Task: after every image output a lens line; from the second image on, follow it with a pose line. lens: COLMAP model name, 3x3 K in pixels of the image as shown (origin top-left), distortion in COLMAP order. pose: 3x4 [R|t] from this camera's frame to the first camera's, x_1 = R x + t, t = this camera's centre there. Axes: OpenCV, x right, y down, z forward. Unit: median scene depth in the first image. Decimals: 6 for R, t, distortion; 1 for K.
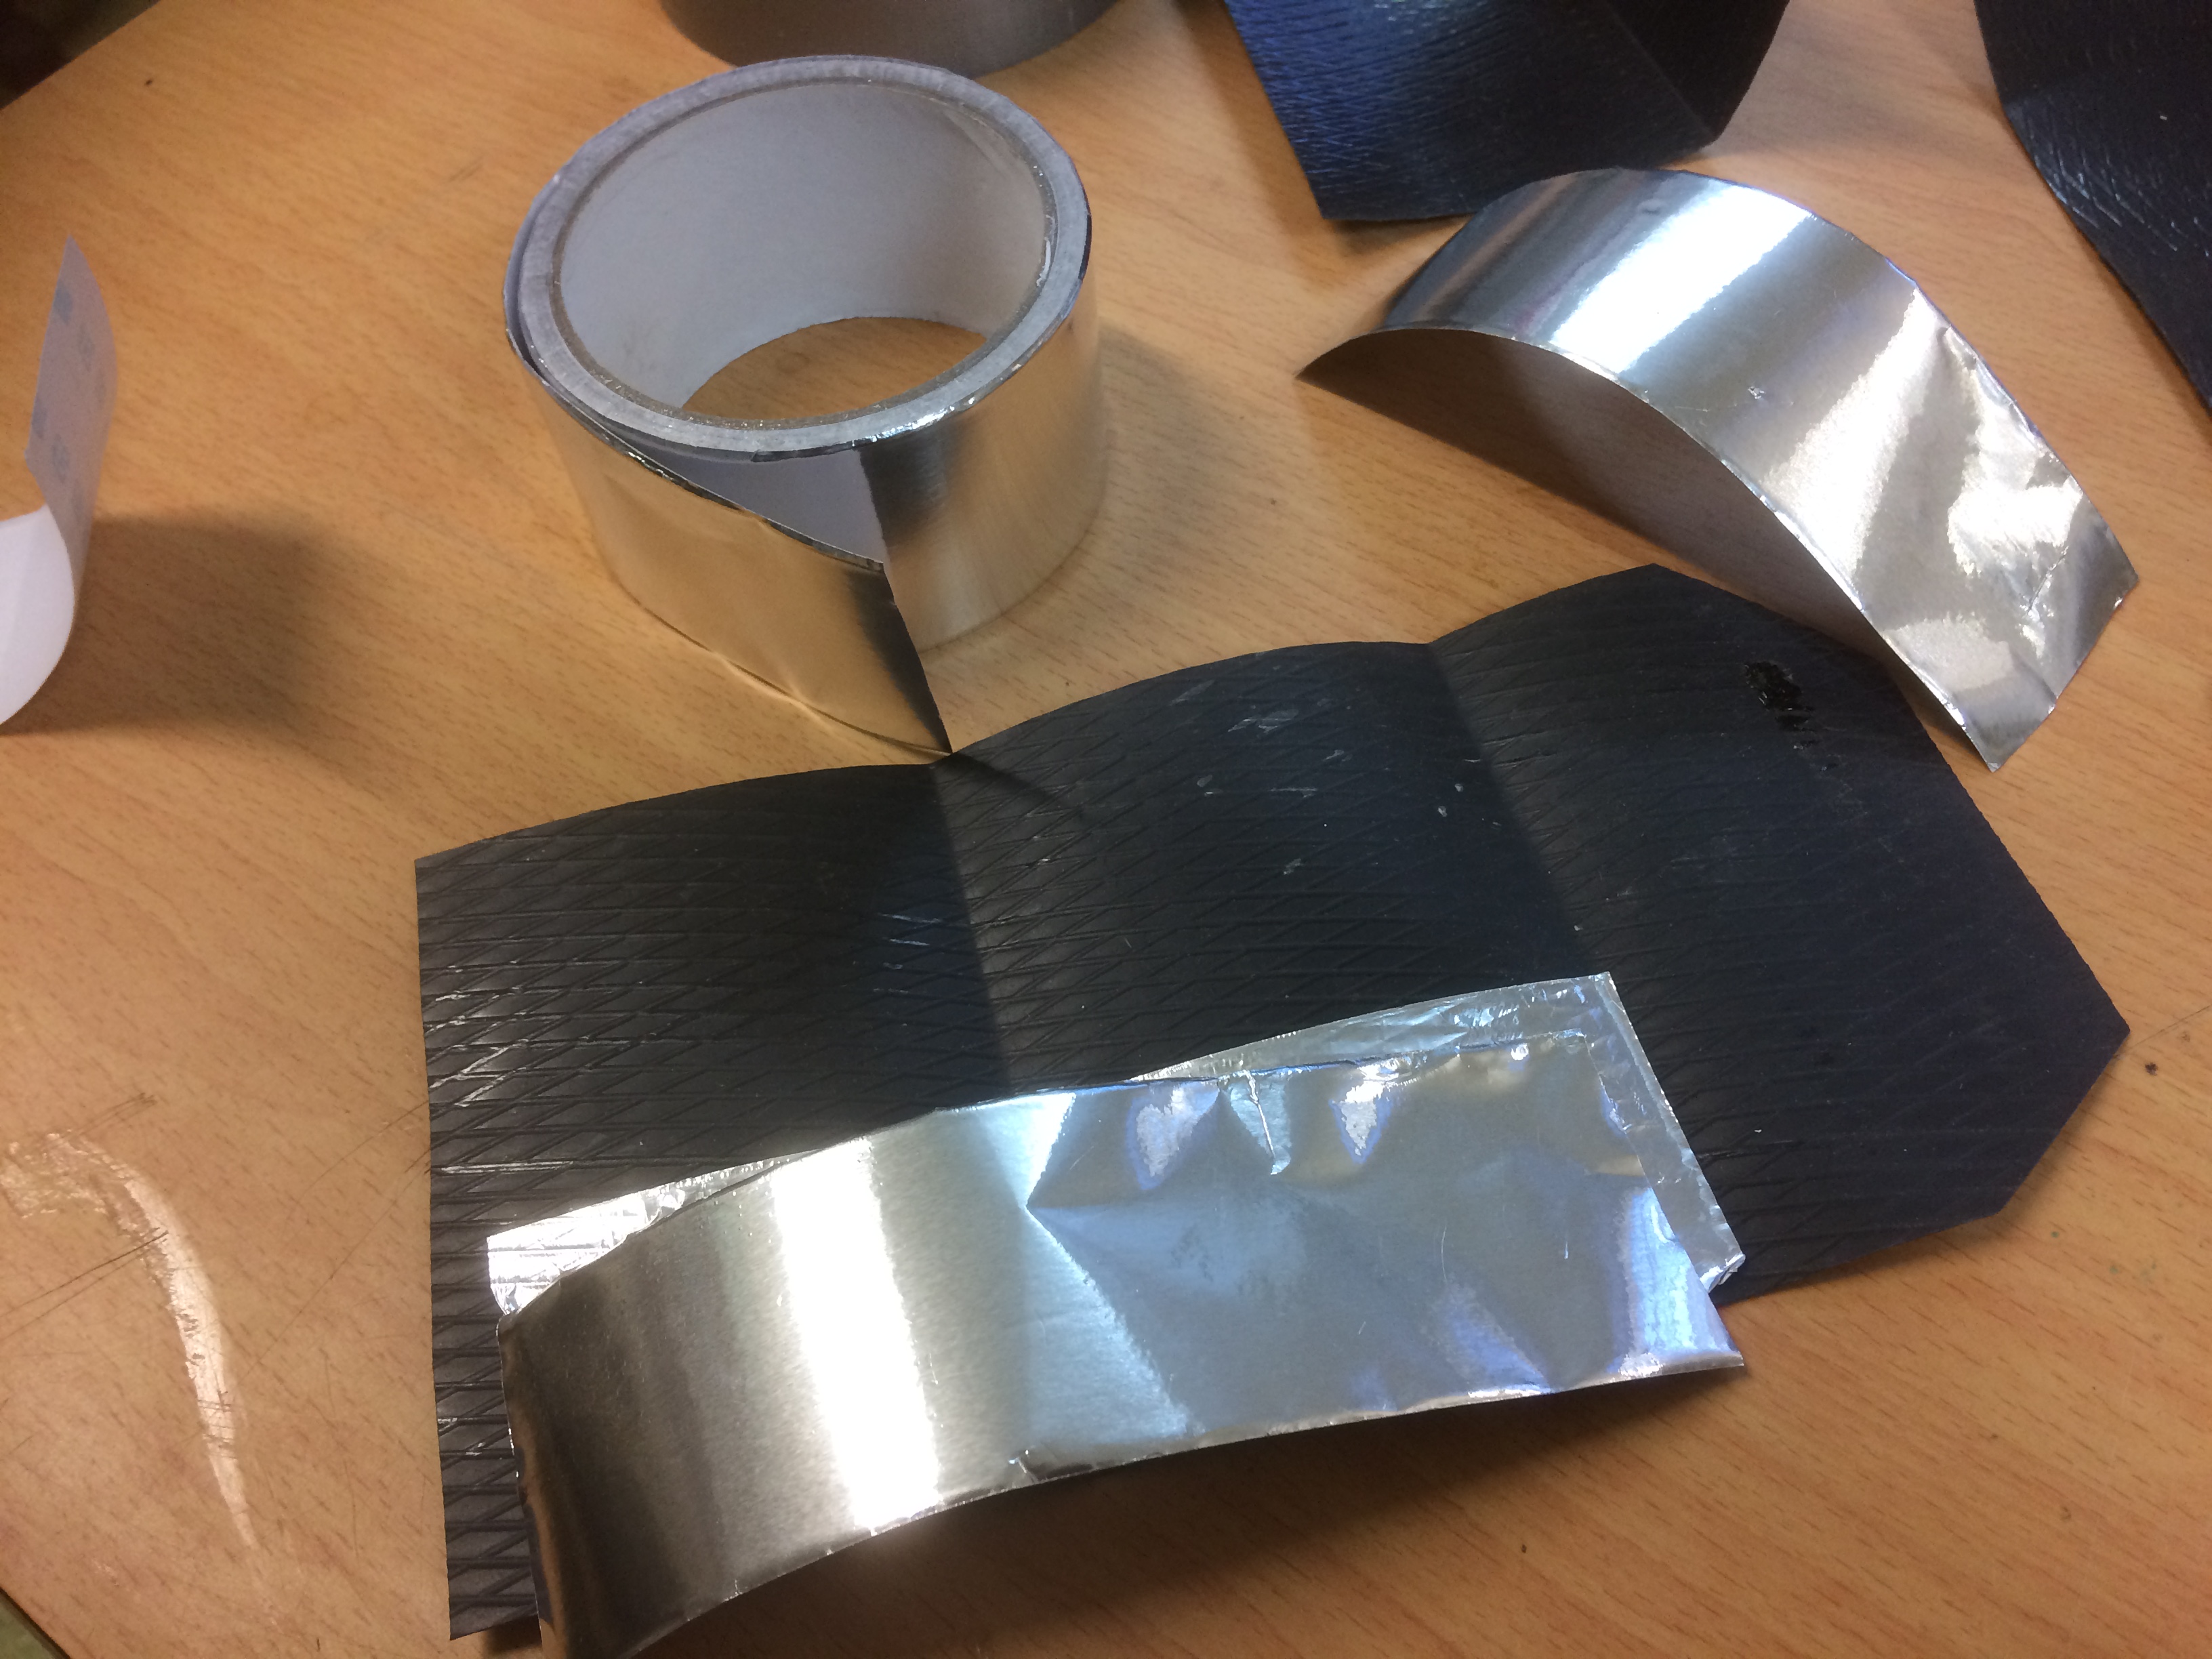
lens RADIAL K [[1929.9, 0, 1108.0], [0, 1929.9, 839.0], [0, 0, 1]] dist [0.131876, -0.233220]
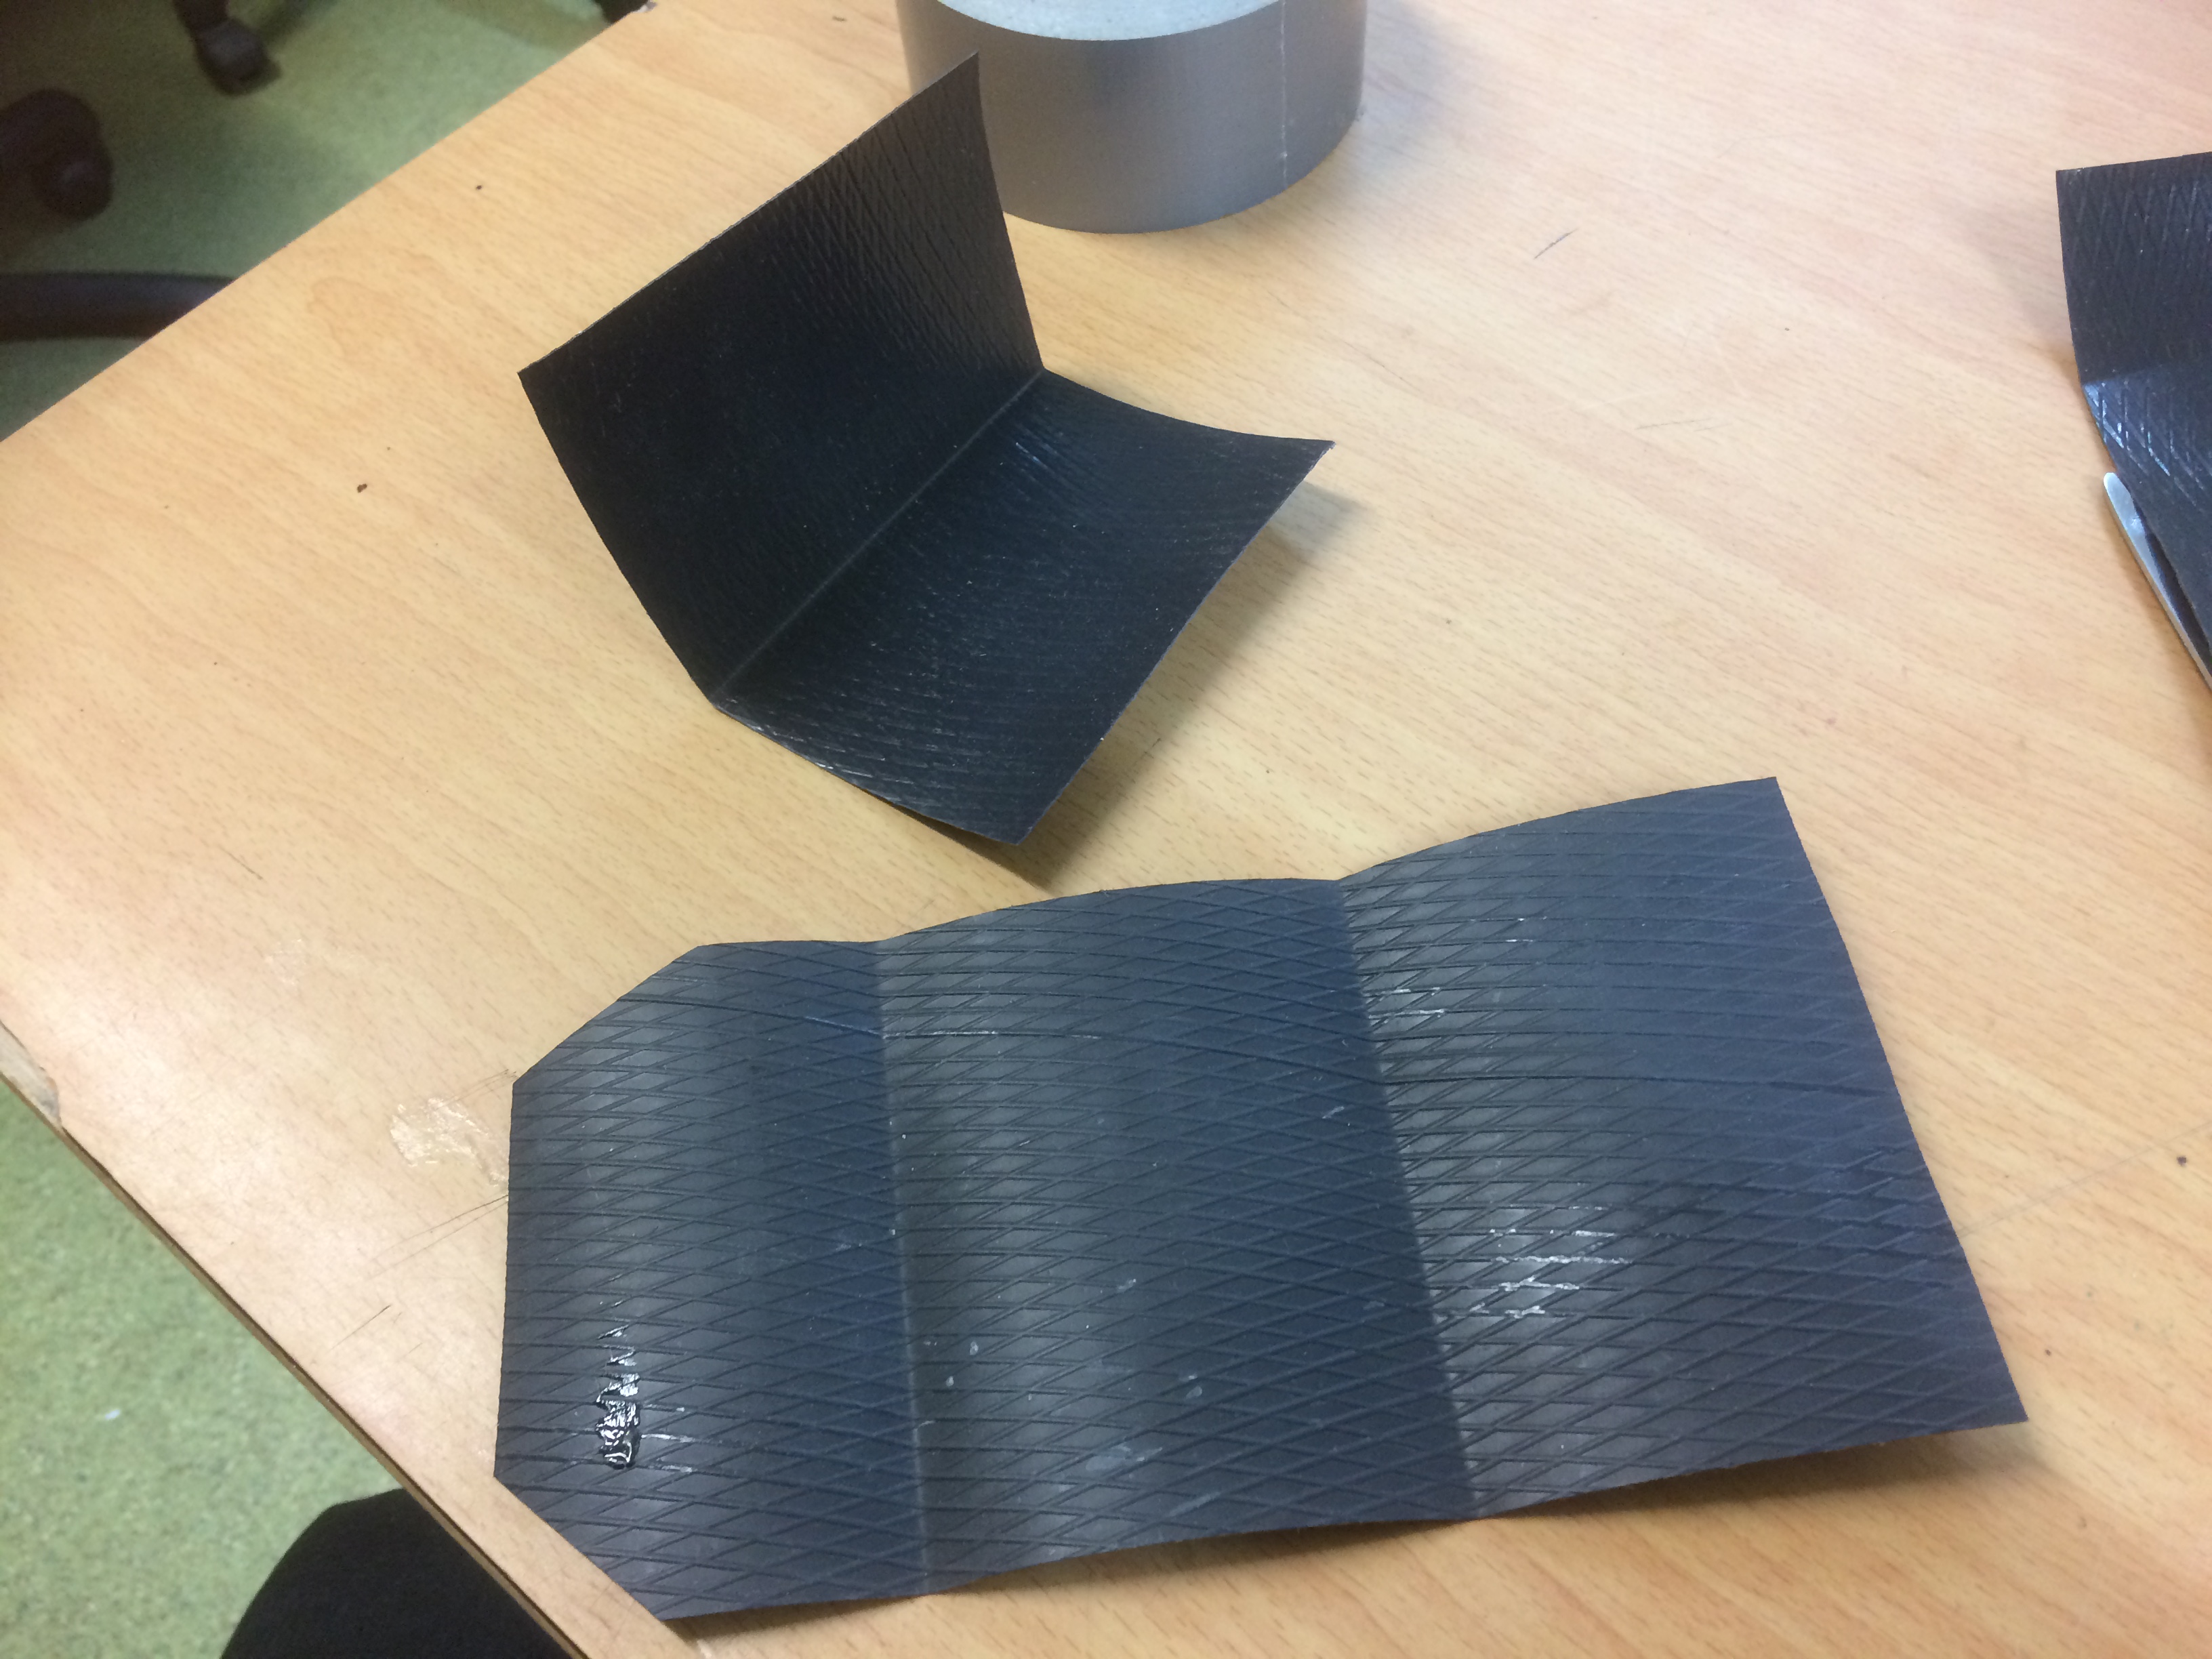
lens RADIAL K [[1939.4, 0, 1100.3], [0, 1939.4, 824.9], [0, 0, 1]] dist [0.139733, -0.237386]
pose [[0.997192, 0.058127, -0.047218, -0.065364], [-0.058525, 0.998261, -0.007079, -0.033363], [0.046725, 0.009823, 0.998860, -0.193510]]
